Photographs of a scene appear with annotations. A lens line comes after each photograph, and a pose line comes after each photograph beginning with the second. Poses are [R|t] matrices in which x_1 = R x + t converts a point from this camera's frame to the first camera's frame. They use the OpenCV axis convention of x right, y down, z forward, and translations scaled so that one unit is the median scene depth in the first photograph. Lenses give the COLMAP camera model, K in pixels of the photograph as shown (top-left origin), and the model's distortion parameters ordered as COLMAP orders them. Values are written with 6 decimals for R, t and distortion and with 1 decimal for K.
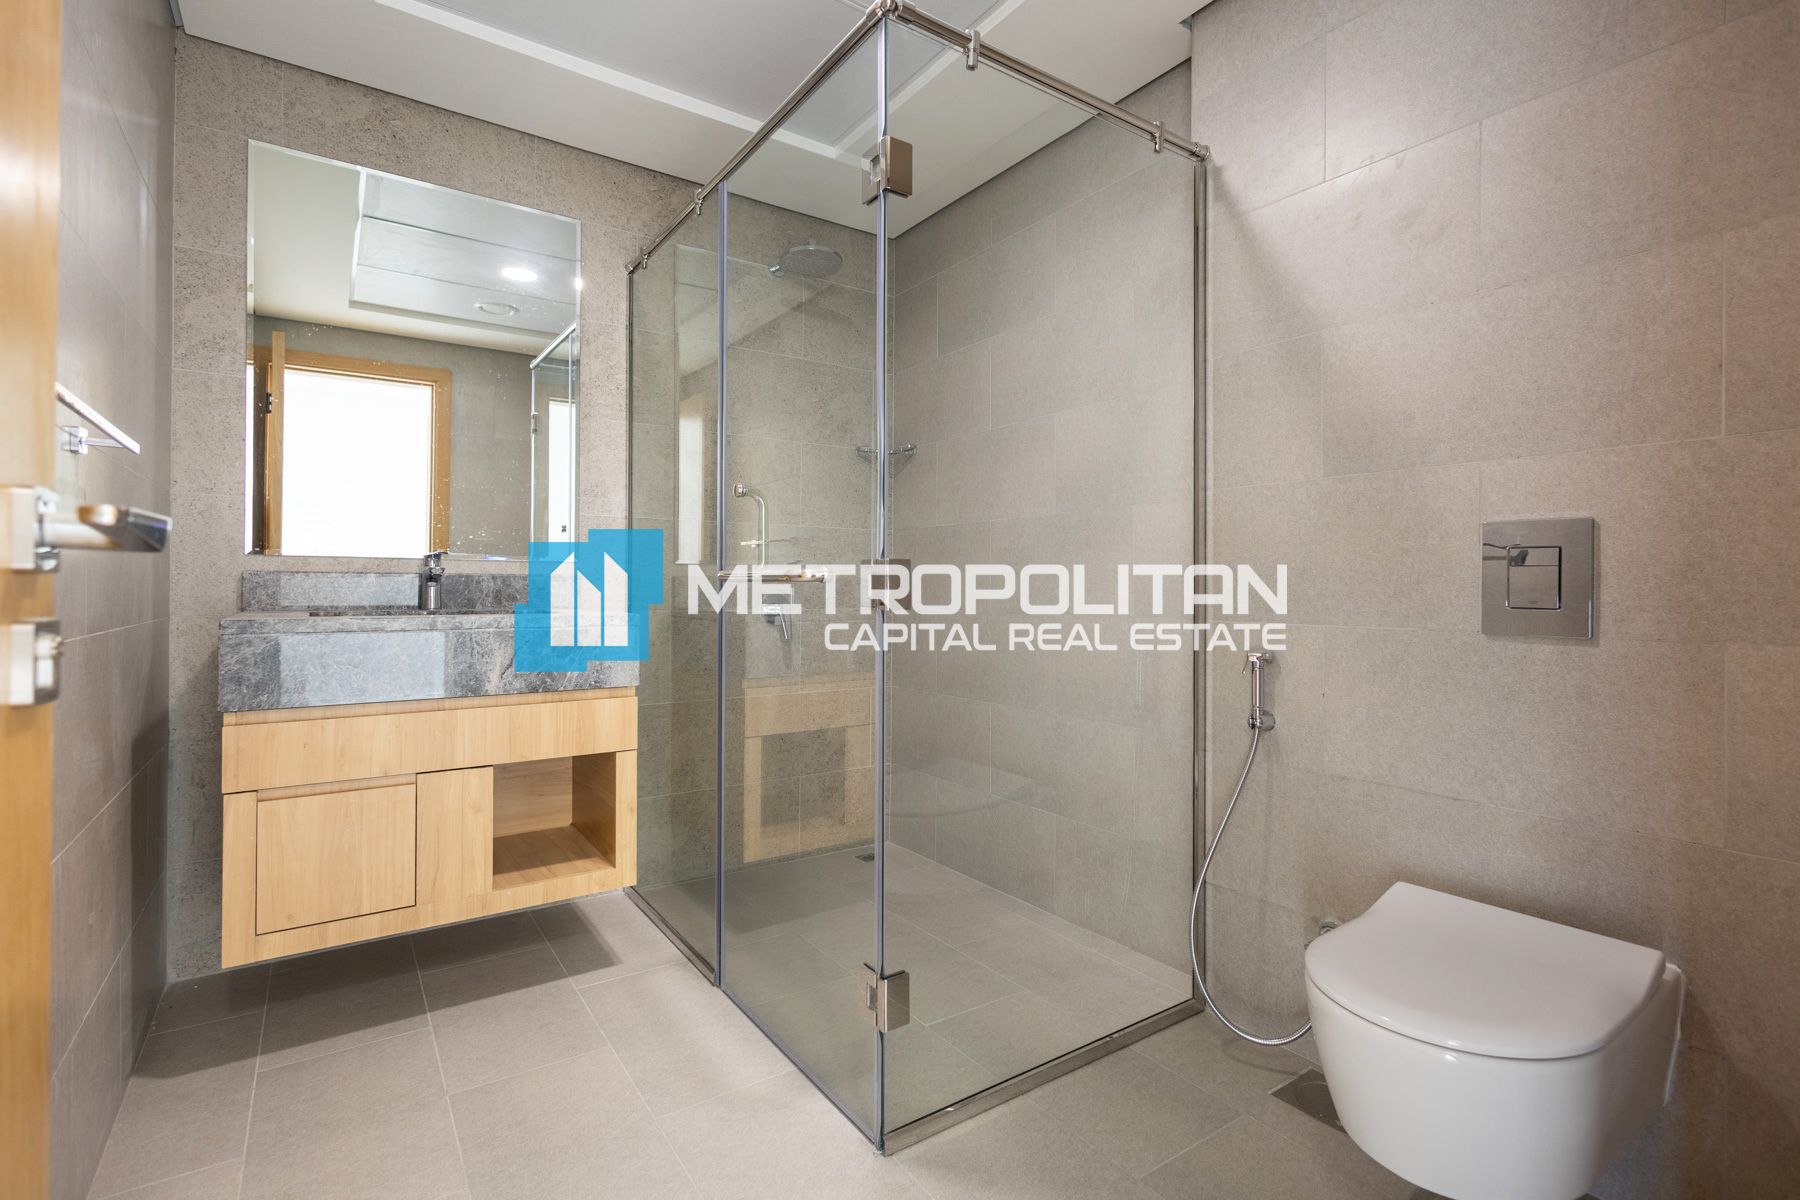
lens RADIAL K [[828.4, 0, 898.9], [0, 828.4, 566.7], [0, 0, 1]] dist [0.001008, 0.000127]
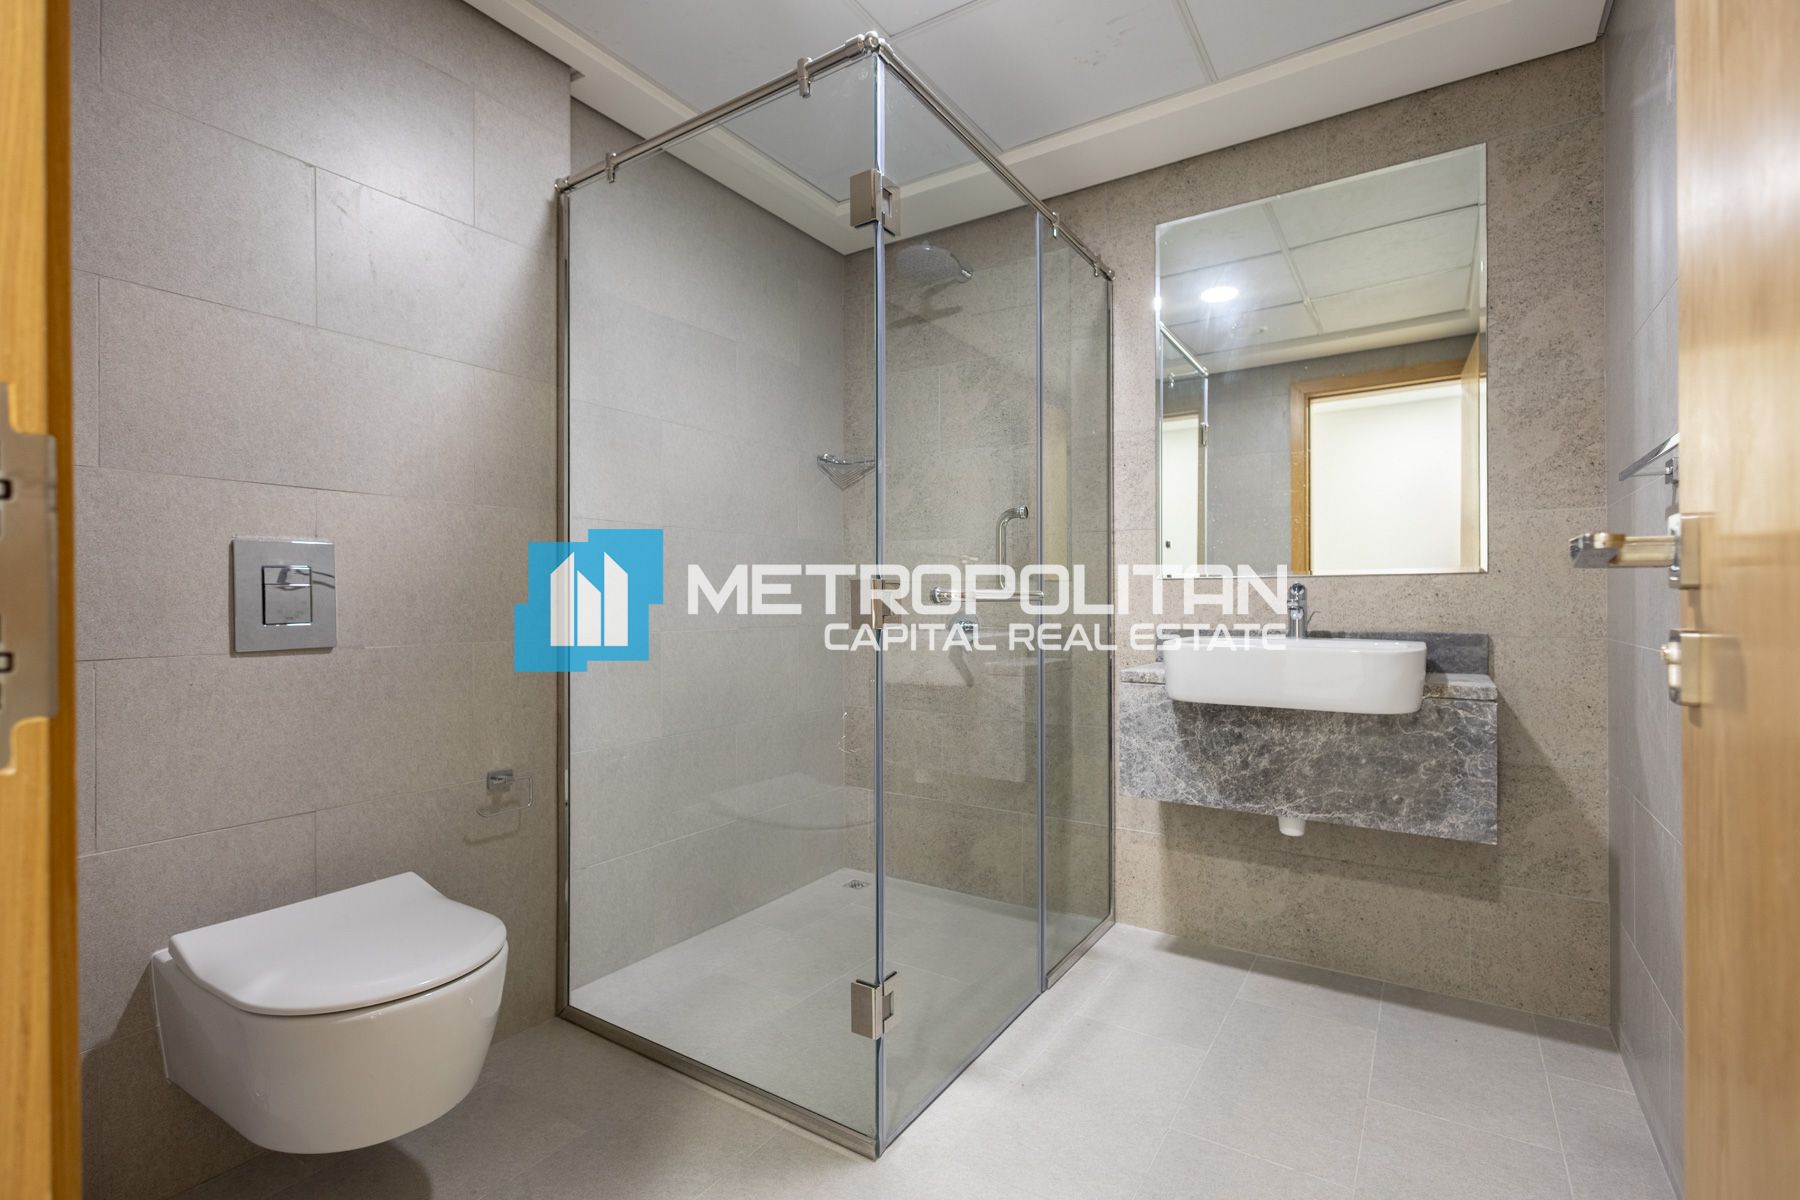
lens RADIAL K [[836.6, 0, 877.4], [0, 836.6, 598.2], [0, 0, 1]] dist [-0.028121, 0.000210]
pose [[-0.367000, 0.005290, 0.930206, -0.545066], [-0.007068, 0.999939, -0.008475, 0.016057], [-0.930194, -0.009685, -0.366941, 0.722817]]
